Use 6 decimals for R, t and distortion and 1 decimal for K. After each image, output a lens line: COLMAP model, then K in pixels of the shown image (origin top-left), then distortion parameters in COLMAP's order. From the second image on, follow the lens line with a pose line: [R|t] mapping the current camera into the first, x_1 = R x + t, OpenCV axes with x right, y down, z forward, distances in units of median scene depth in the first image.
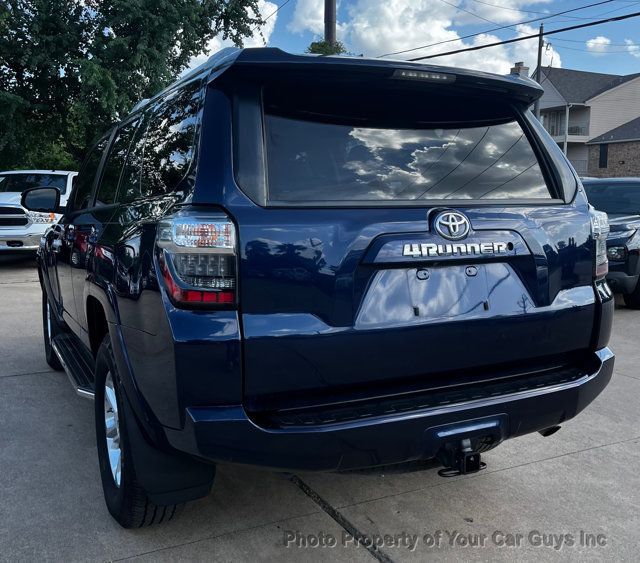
lens RADIAL K [[595.8, 0, 317.9], [0, 595.8, 265.8], [0, 0, 1]] dist [0.003477, 0.006631]
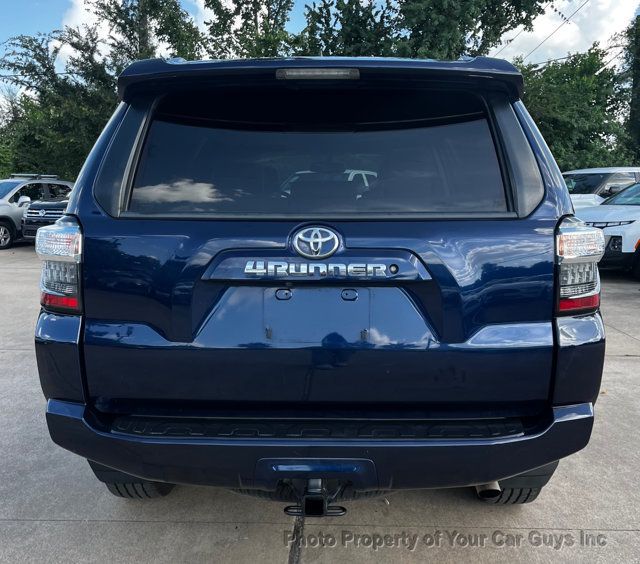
lens RADIAL K [[592.9, 0, 332.0], [0, 592.9, 282.0], [0, 0, 1]] dist [0.004789, 0.007421]
pose [[0.900243, 0.062304, -0.430908, 0.635600], [-0.046771, 0.997820, 0.046559, -0.050530], [0.432869, -0.021761, 0.901194, 0.203295]]
